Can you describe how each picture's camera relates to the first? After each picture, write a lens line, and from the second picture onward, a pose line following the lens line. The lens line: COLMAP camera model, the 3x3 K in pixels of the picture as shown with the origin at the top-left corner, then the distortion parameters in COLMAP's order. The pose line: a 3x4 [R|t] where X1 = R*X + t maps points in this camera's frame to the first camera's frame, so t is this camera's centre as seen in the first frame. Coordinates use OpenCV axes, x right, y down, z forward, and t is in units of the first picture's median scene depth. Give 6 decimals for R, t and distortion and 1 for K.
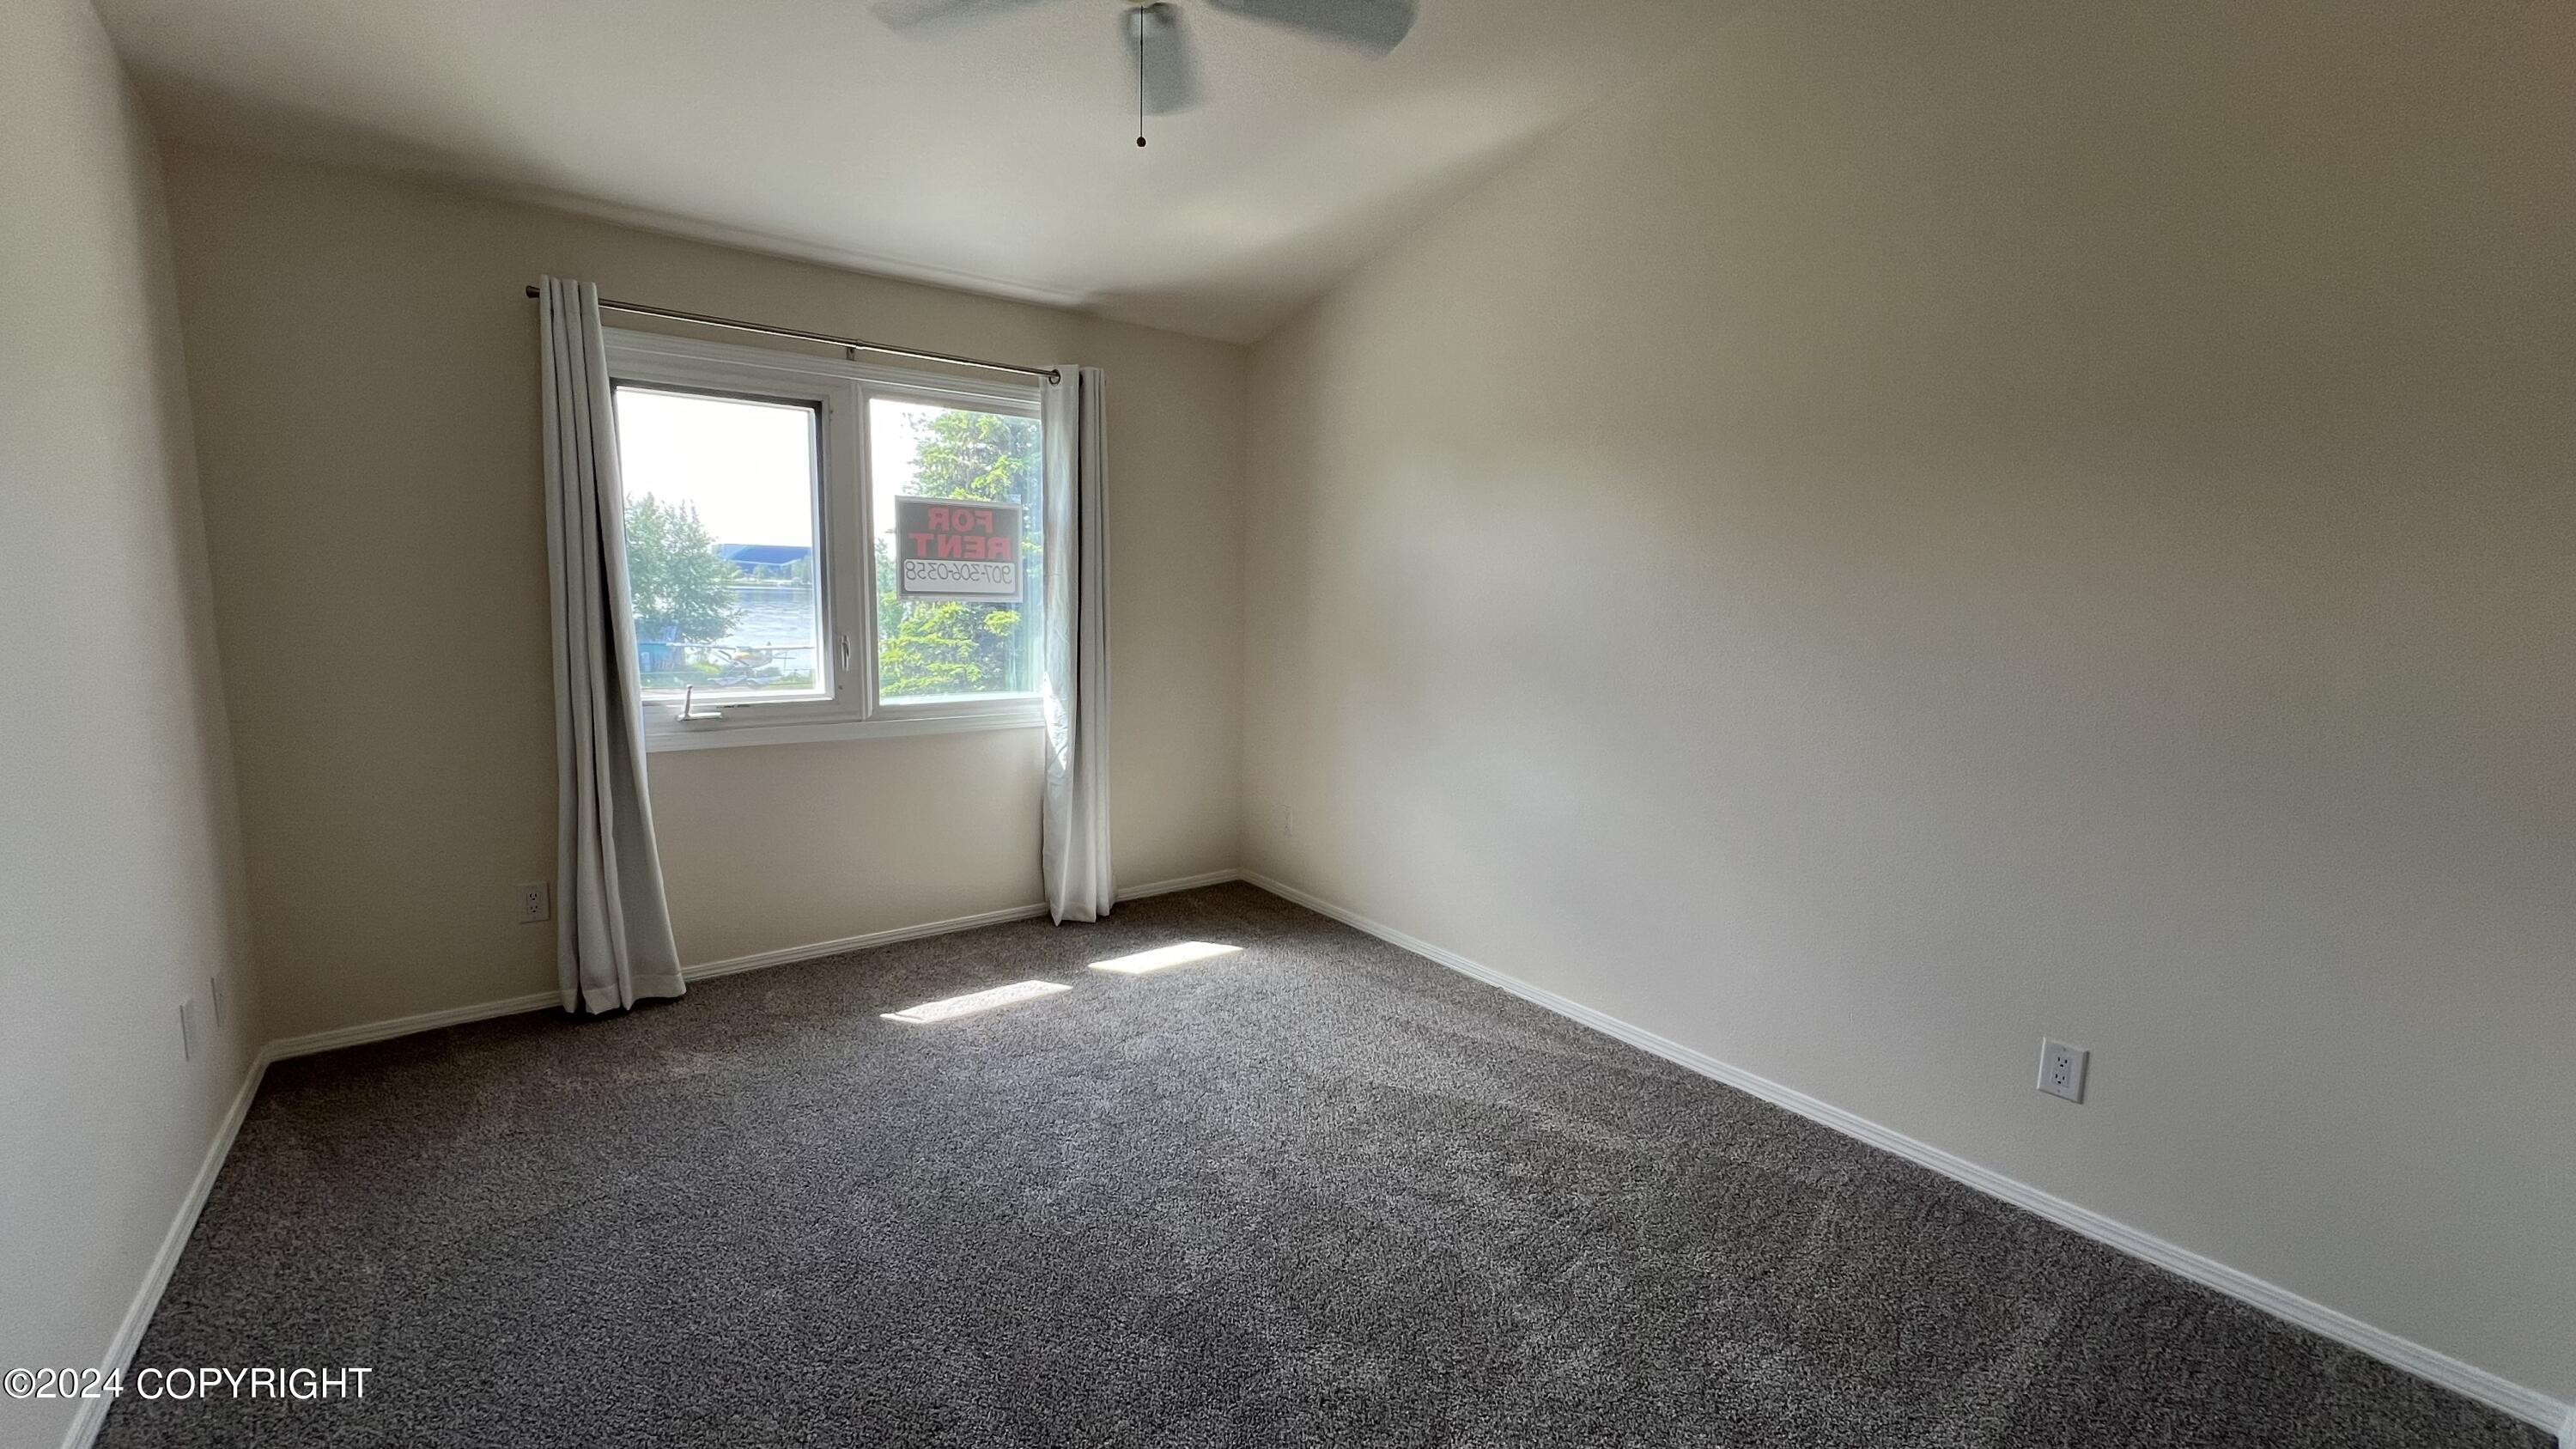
lens RADIAL K [[1034.7, 0, 1289.0], [0, 1034.7, 720.9], [0, 0, 1]] dist [0.001113, -0.000401]
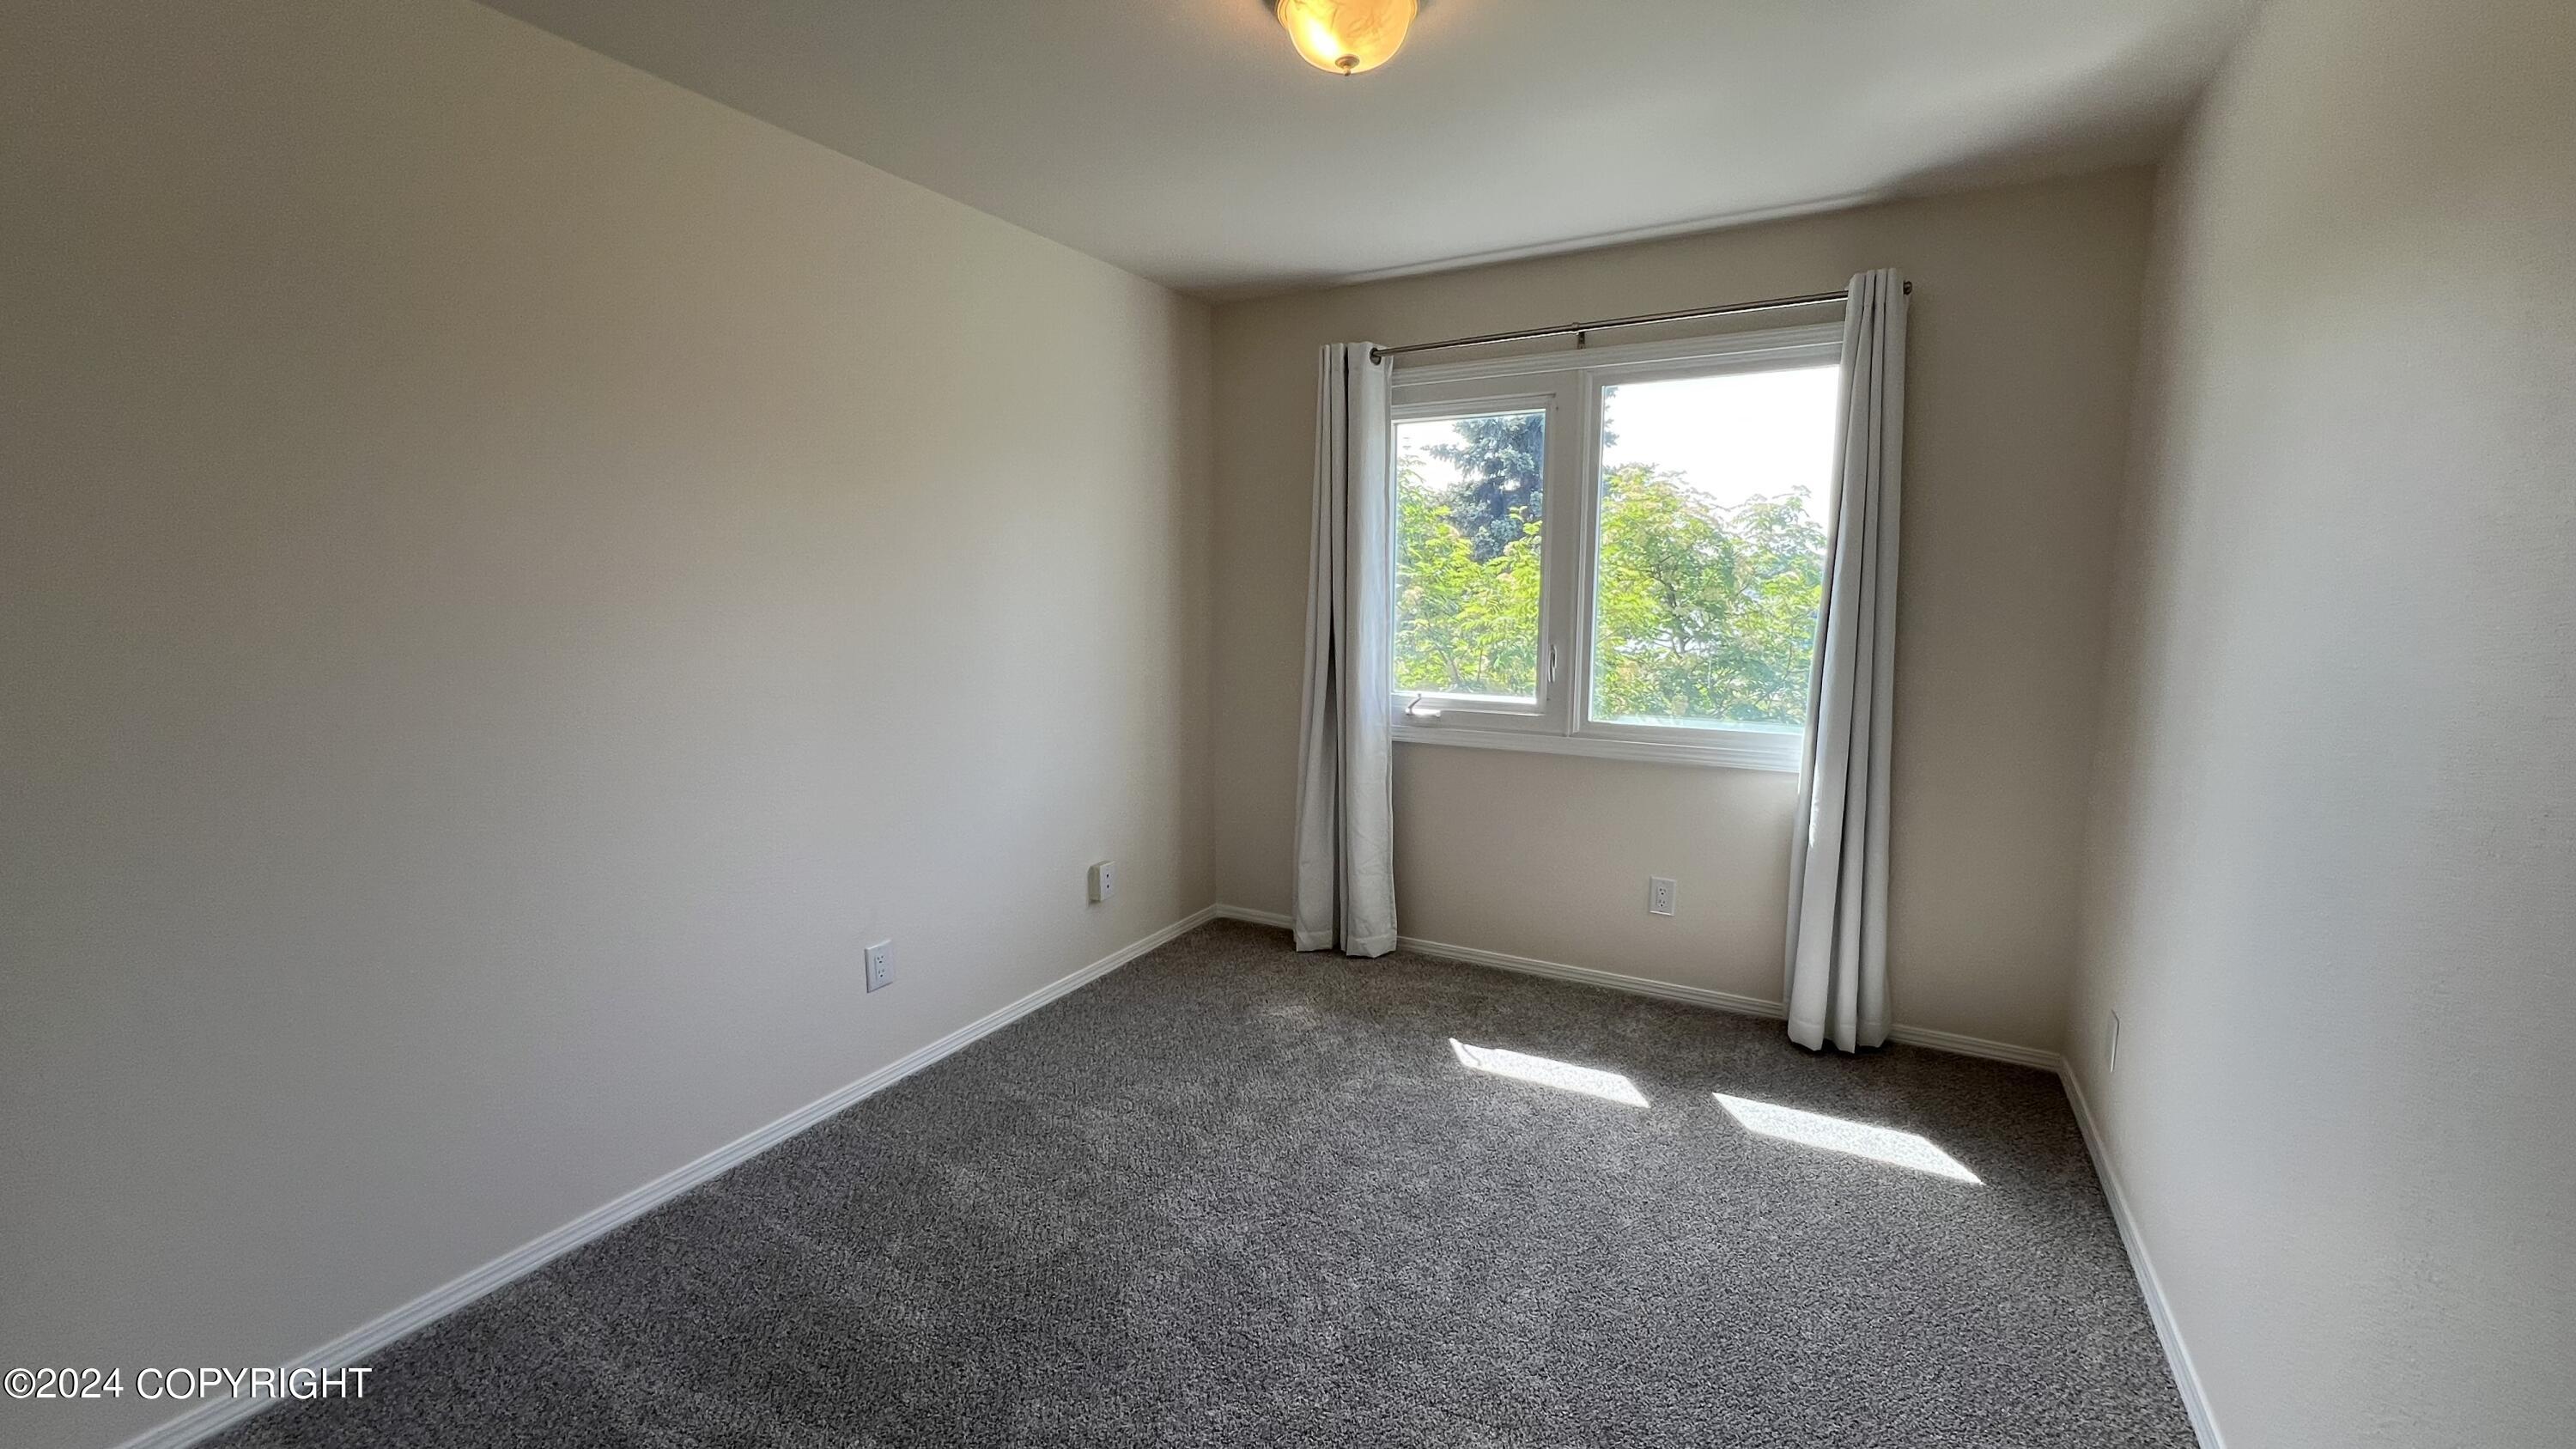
lens RADIAL K [[1034.7, 0, 1289.0], [0, 1034.7, 720.9], [0, 0, 1]] dist [0.001113, -0.000401]
pose [[0.410287, 0.101833, -0.906253, 0.325719], [-0.106194, 0.992320, 0.063427, -0.045639], [0.905753, 0.070215, 0.417950, 0.378534]]
